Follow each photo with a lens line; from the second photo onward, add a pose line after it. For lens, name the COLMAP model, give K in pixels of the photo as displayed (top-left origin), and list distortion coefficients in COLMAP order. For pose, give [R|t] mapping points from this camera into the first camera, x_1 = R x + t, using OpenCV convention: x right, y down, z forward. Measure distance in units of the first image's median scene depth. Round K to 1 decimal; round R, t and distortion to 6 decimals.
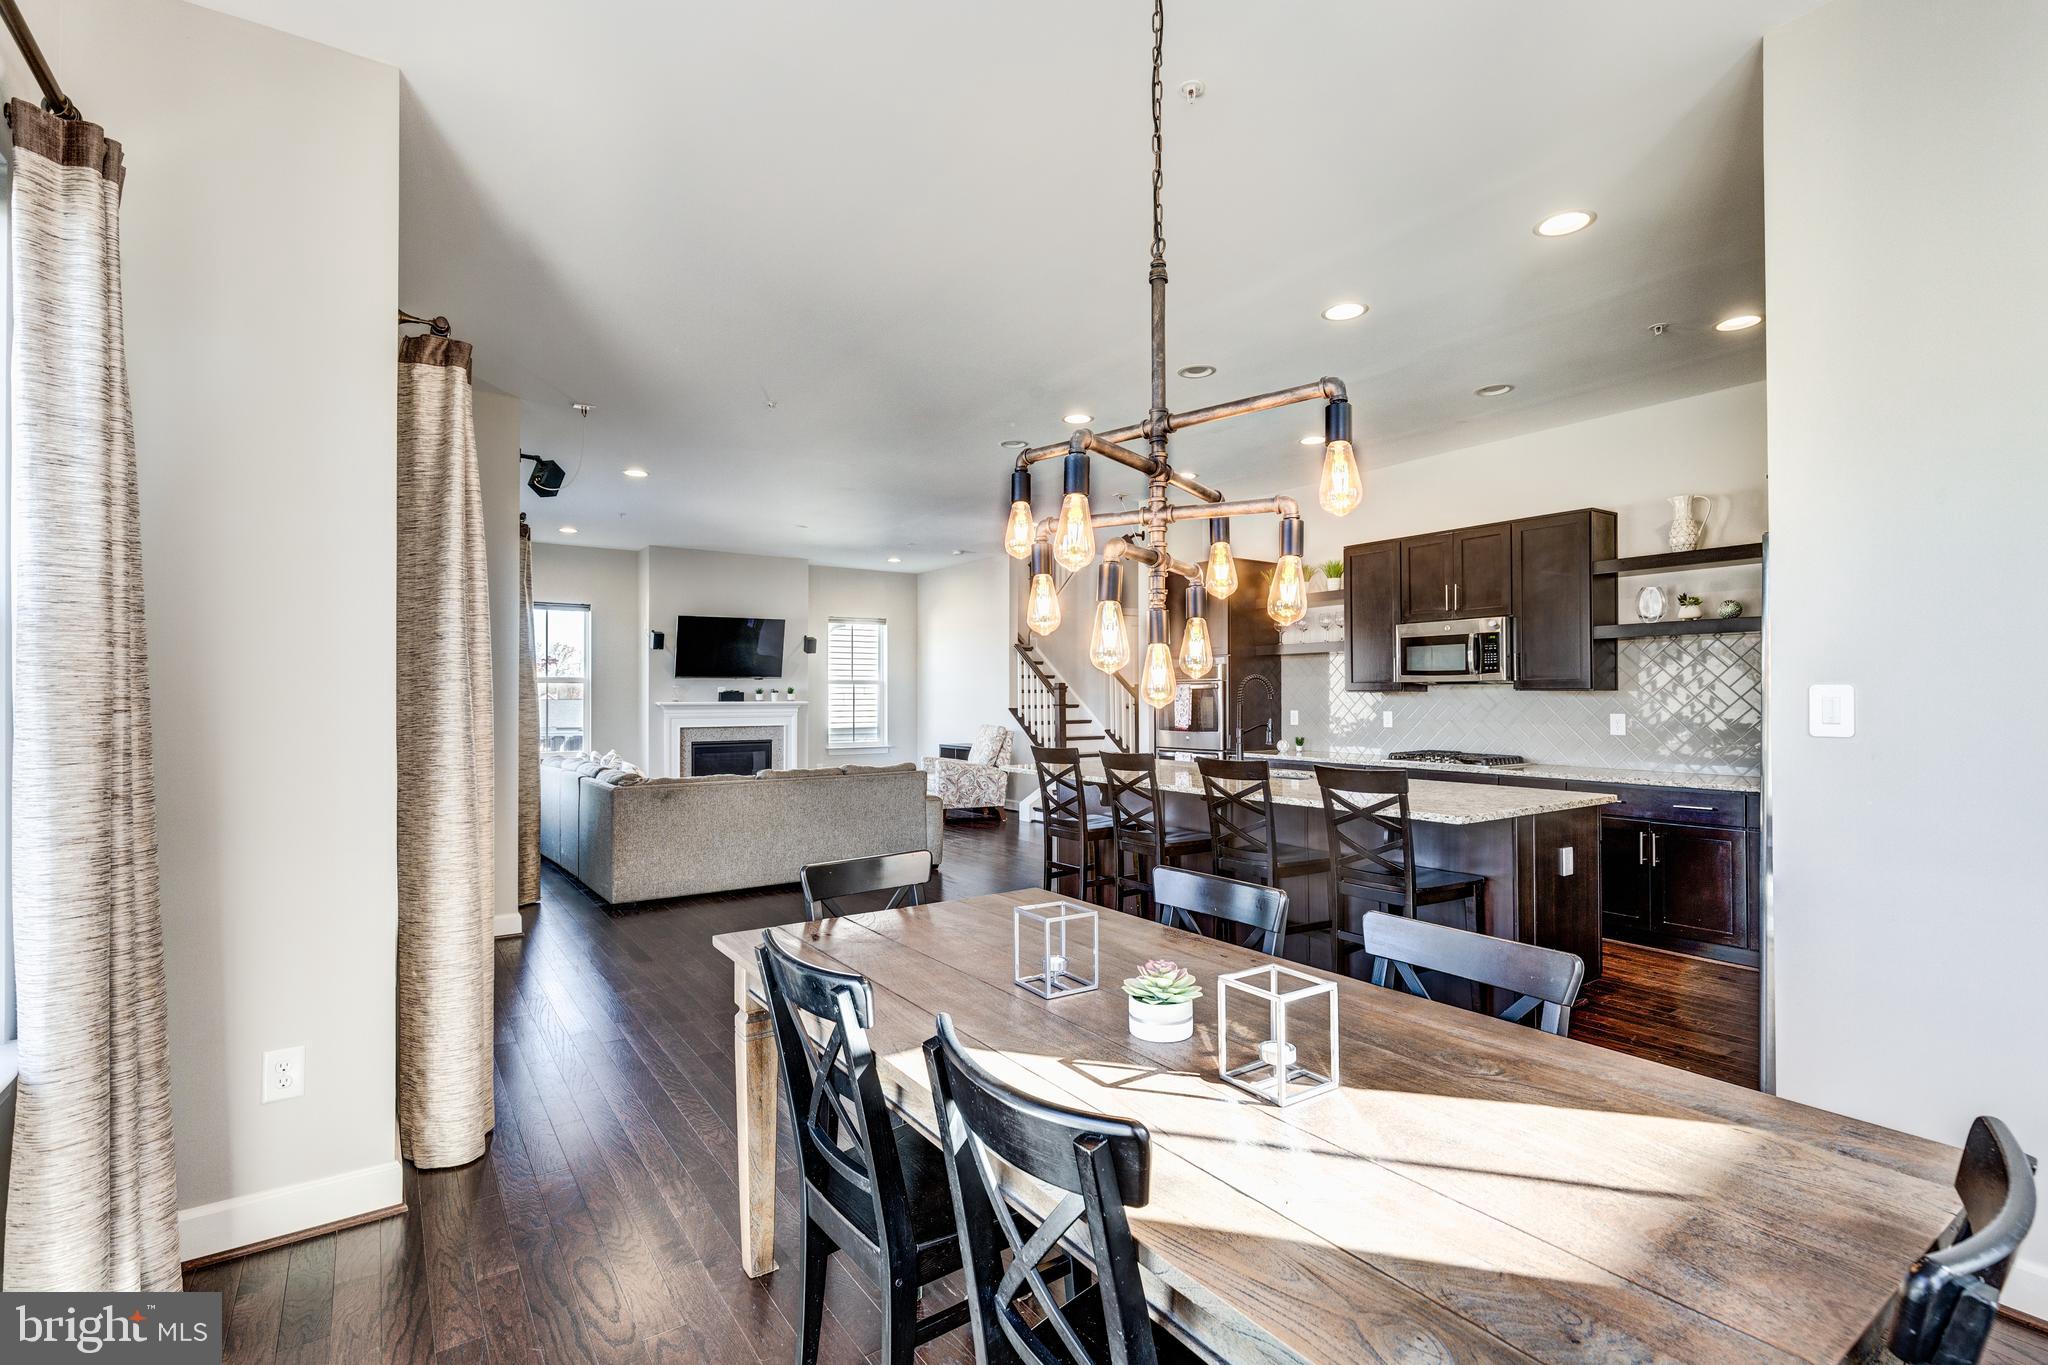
lens RADIAL K [[924.9, 0, 1024.0], [0, 924.9, 682.5], [0, 0, 1]] dist [0.003053, 0.000546]
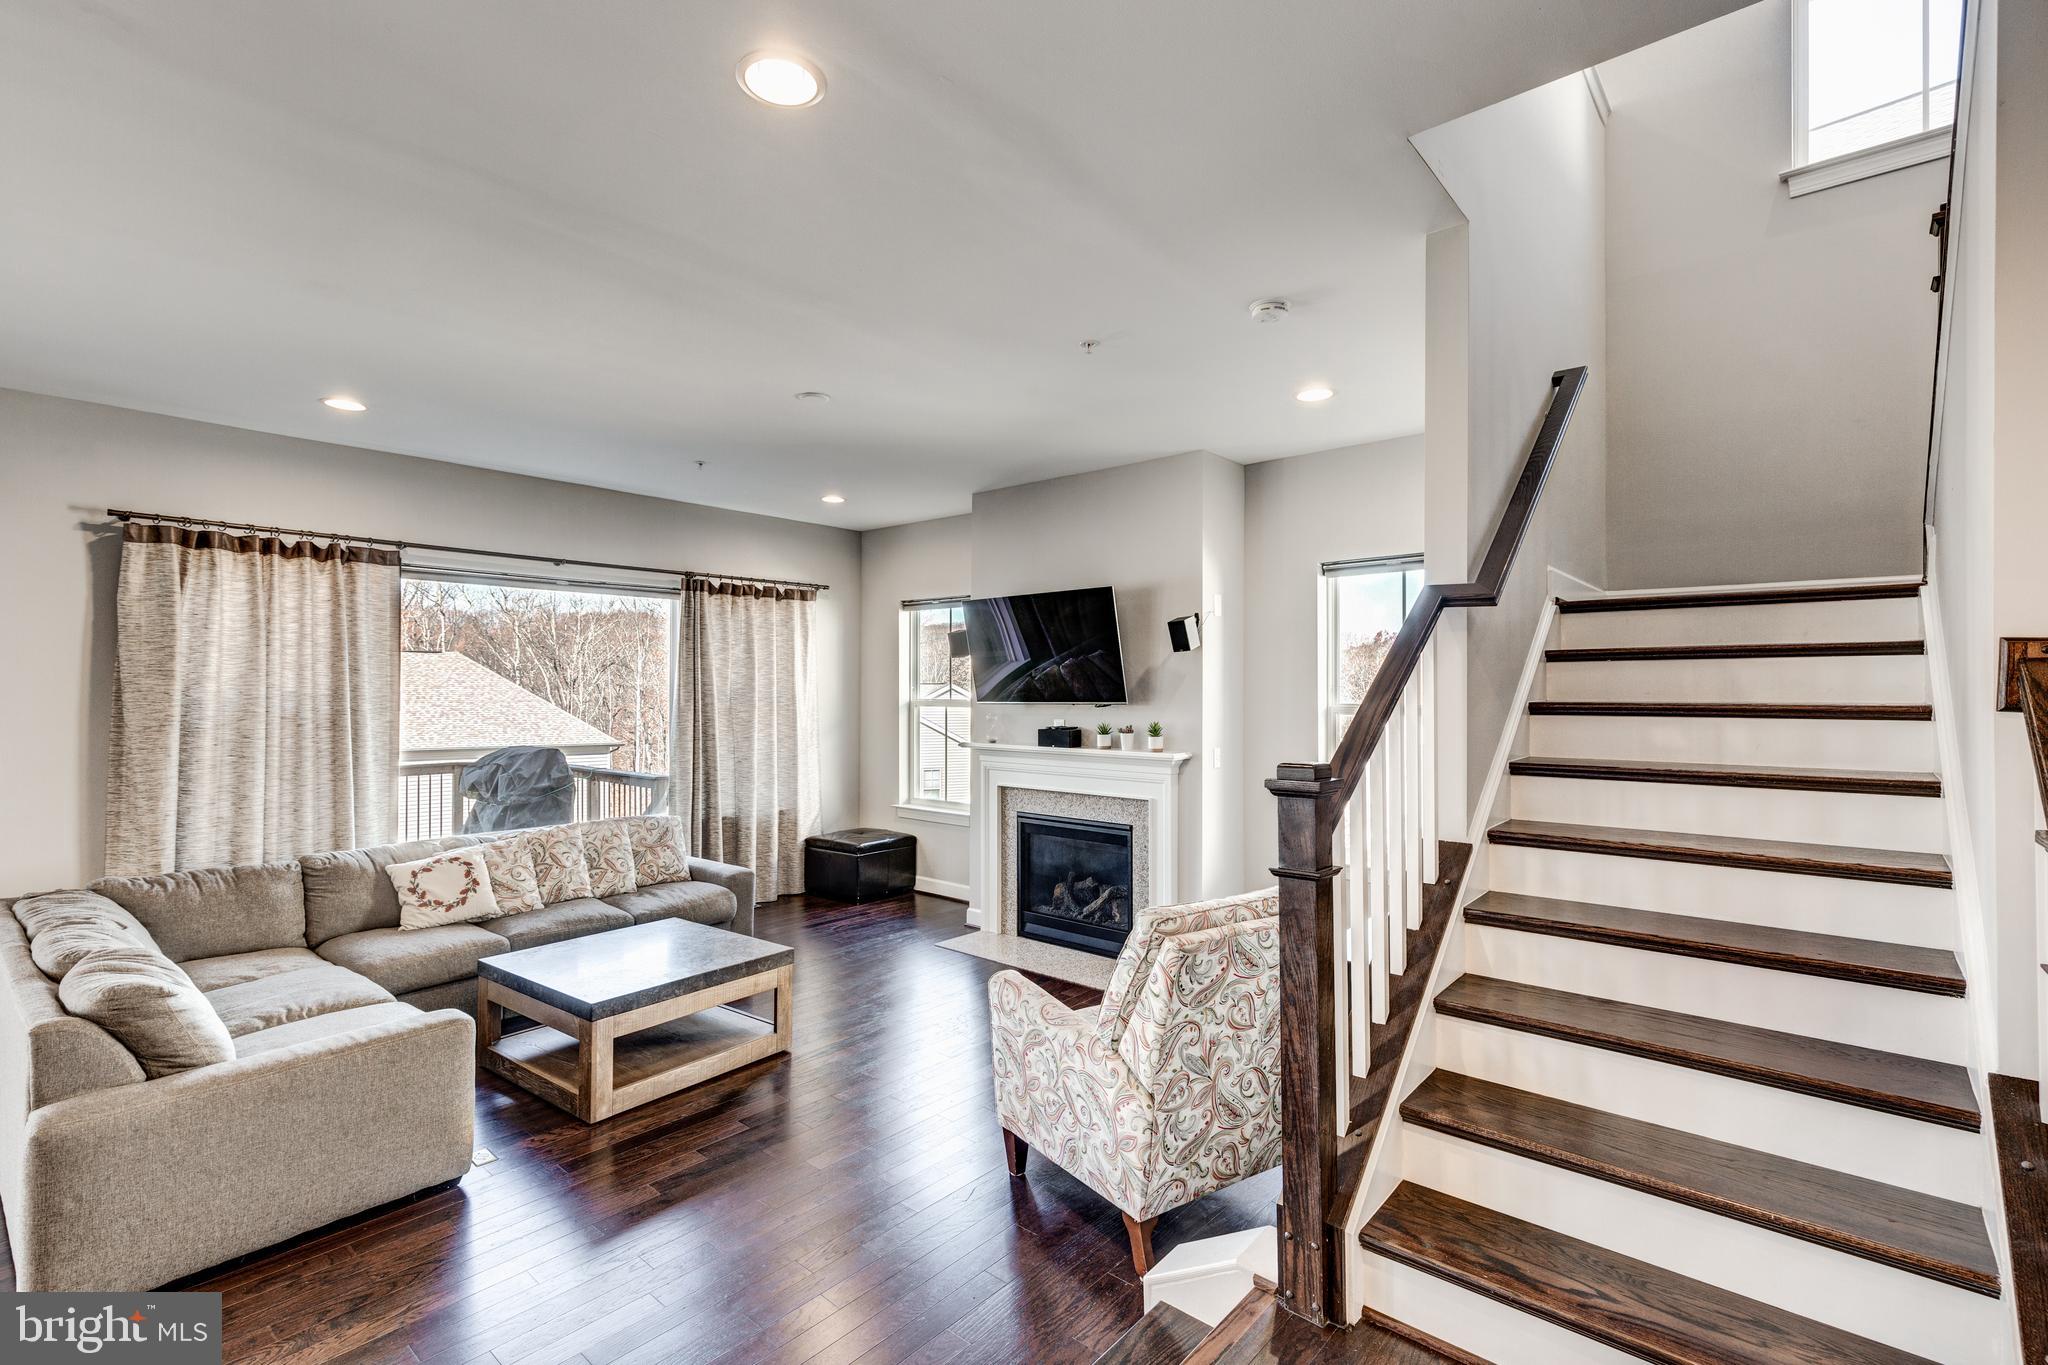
lens RADIAL K [[924.9, 0, 1024.0], [0, 924.9, 682.5], [0, 0, 1]] dist [0.003053, 0.000546]
pose [[0.250231, -0.004293, -0.968177, 0.206736], [0.011769, 0.999930, -0.001391, -0.016796], [0.968115, -0.011047, 0.250264, 0.838520]]
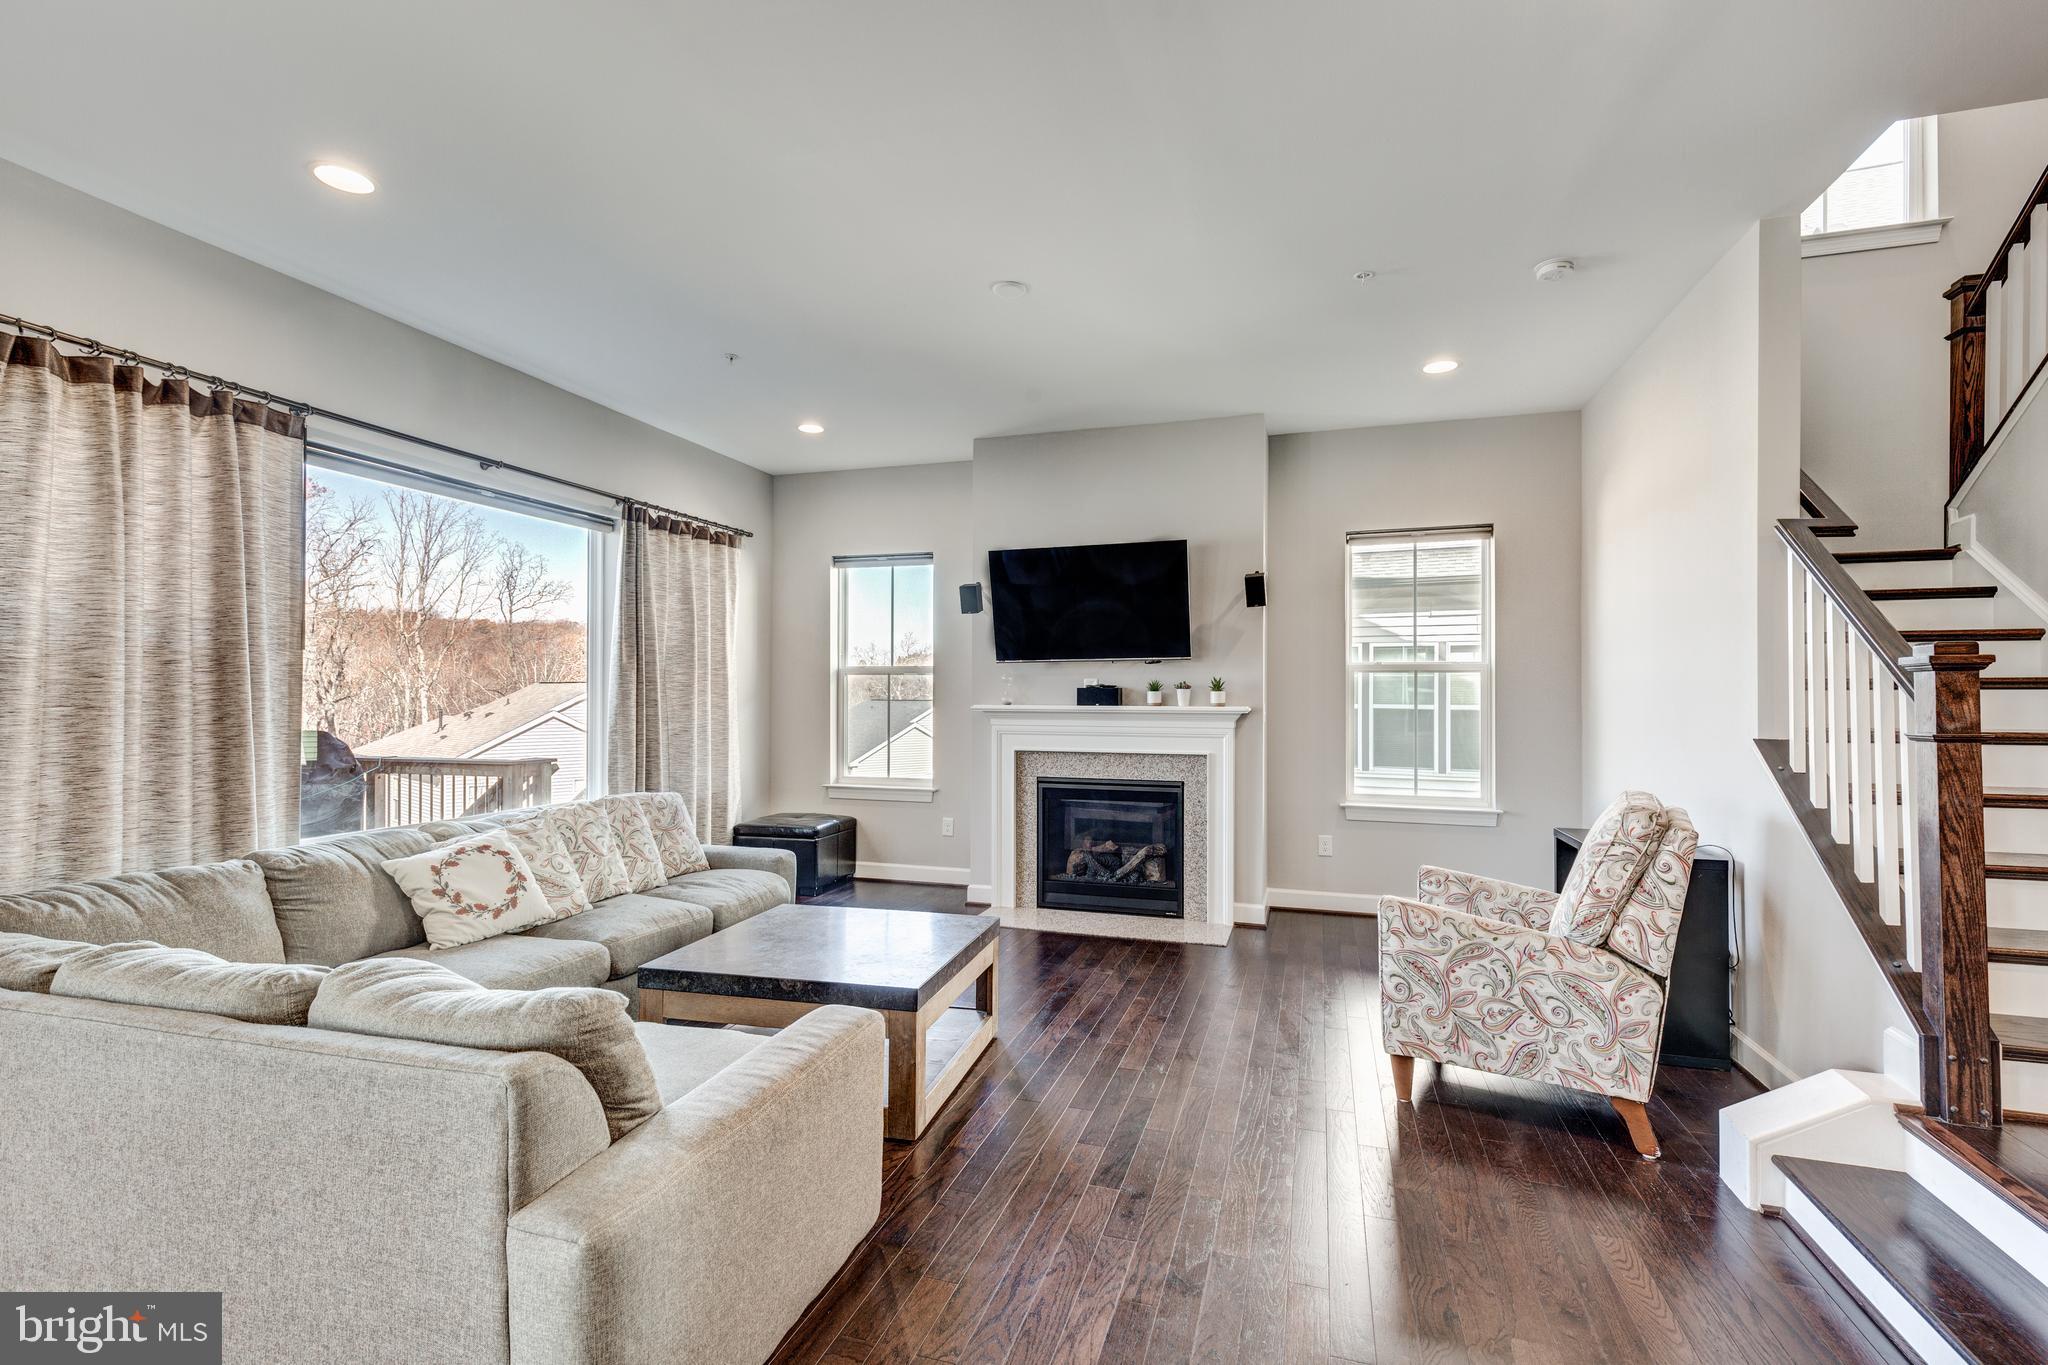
lens RADIAL K [[924.1, 0, 1025.6], [0, 924.1, 690.5], [0, 0, 1]] dist [0.004984, 0.000386]
pose [[0.610828, -0.000807, -0.791763, 0.076566], [0.006330, 0.999973, 0.003864, 0.009519], [0.791738, -0.007372, 0.610816, 0.639312]]
